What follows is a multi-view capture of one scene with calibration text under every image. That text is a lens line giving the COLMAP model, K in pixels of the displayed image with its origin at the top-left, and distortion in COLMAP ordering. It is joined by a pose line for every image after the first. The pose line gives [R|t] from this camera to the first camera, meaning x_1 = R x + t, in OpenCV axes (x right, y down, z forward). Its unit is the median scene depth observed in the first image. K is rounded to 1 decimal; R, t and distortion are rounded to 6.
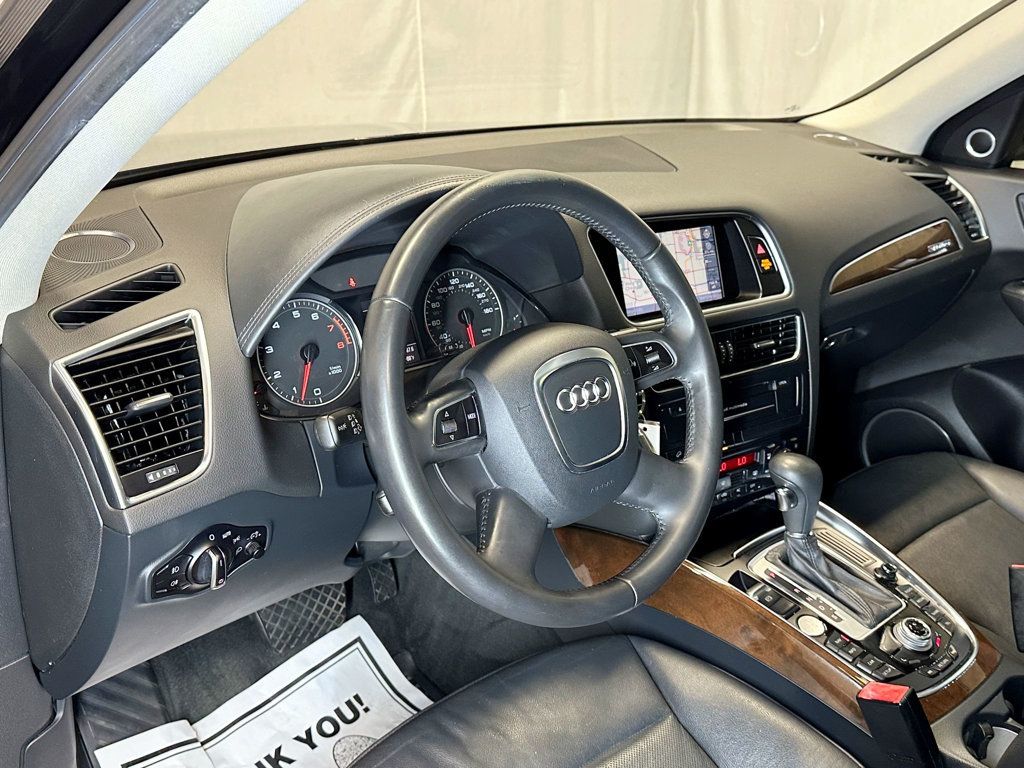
lens RADIAL K [[987.1, 0, 512.0], [0, 987.1, 384.0], [0, 0, 1]] dist [0.154361, -0.237930]
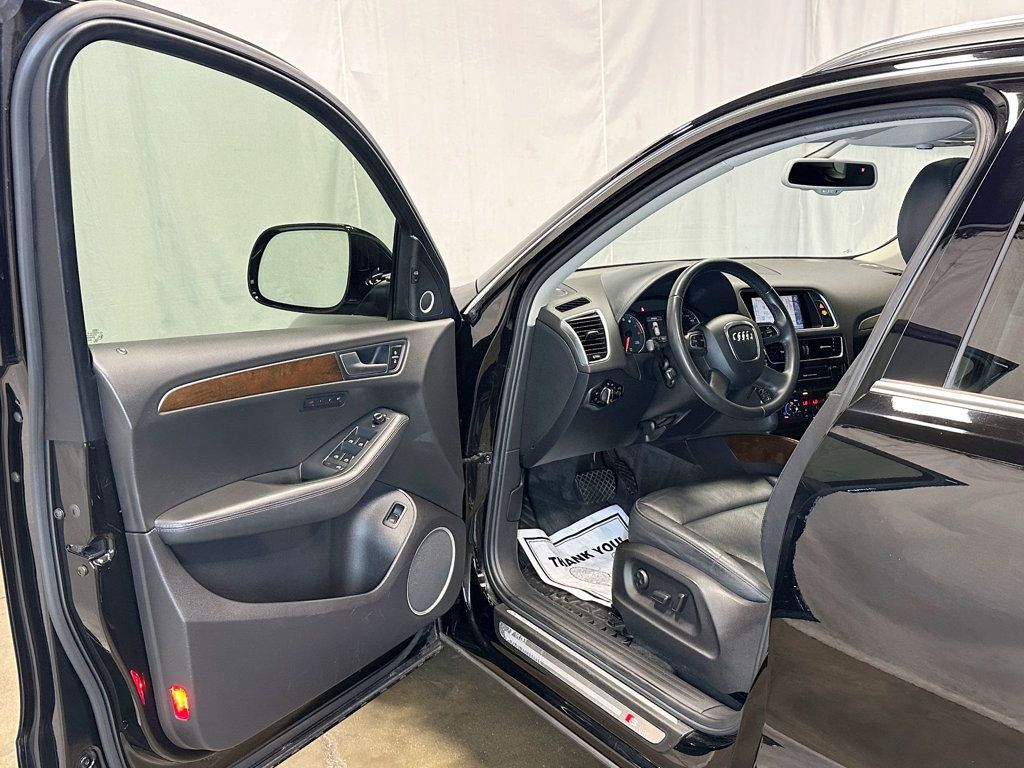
lens RADIAL K [[987.1, 0, 512.0], [0, 987.1, 384.0], [0, 0, 1]] dist [0.154361, -0.237930]
pose [[0.992735, 0.001036, -0.120318, -0.175300], [-0.022599, 0.983773, -0.177987, 0.492618], [0.118181, 0.179413, 0.976650, -1.321603]]
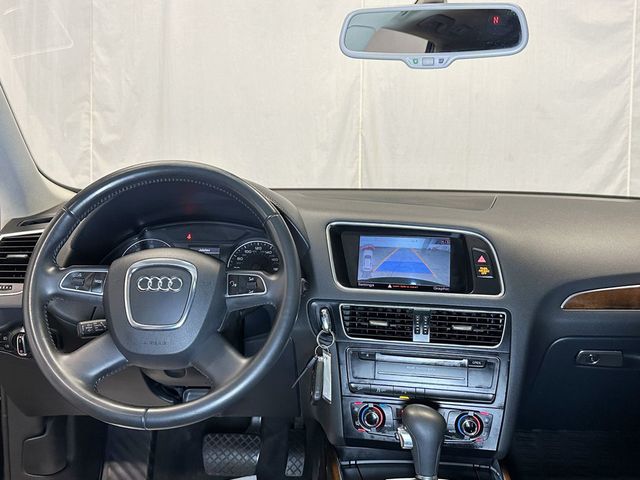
lens RADIAL K [[616.9, 0, 320.0], [0, 616.9, 240.0], [0, 0, 1]] dist [0.154361, -0.237930]
pose [[0.752158, 0.067497, -0.655517, 0.722447], [-0.245436, 0.951866, -0.183609, 0.051243], [0.611571, 0.298991, 0.732520, 0.295122]]
